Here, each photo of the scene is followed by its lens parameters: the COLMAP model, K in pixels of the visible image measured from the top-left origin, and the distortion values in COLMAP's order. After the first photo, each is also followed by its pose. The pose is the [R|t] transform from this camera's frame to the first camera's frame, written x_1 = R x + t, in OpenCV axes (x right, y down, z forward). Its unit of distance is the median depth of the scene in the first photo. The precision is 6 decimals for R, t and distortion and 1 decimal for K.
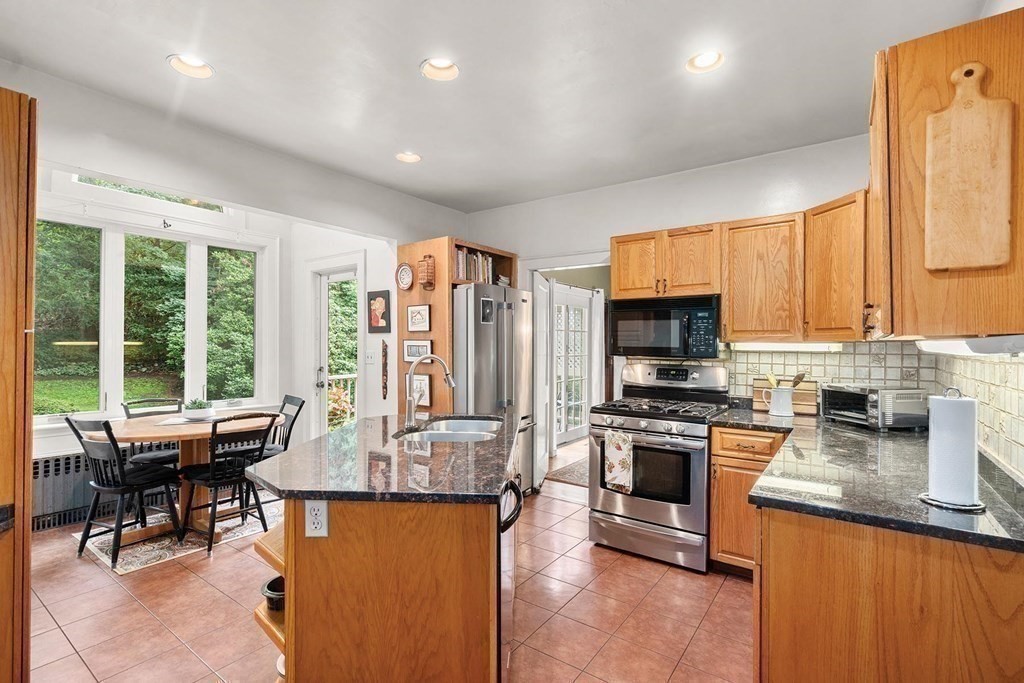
lens RADIAL K [[466.3, 0, 510.9], [0, 466.3, 344.6], [0, 0, 1]] dist [0.002371, -0.000052]
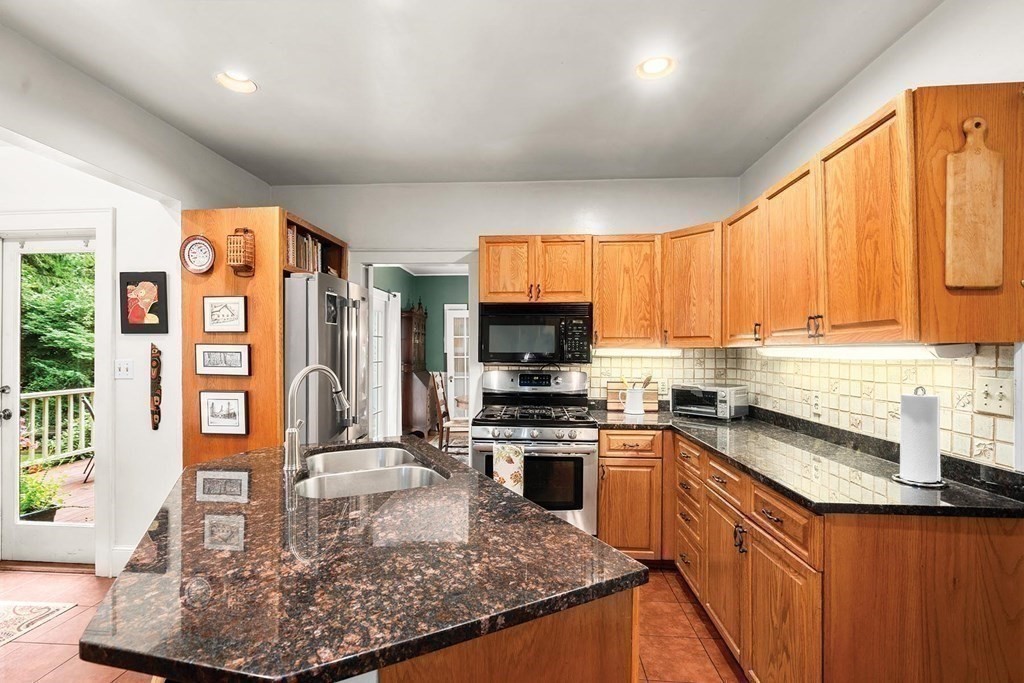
lens RADIAL K [[446.8, 0, 505.3], [0, 446.8, 349.2], [0, 0, 1]] dist [-0.003092, 0.000874]
pose [[0.855907, 0.000952, 0.517128, -0.245546], [0.000137, 0.999998, -0.002068, -0.000862], [-0.517129, 0.001841, 0.855905, 0.243423]]
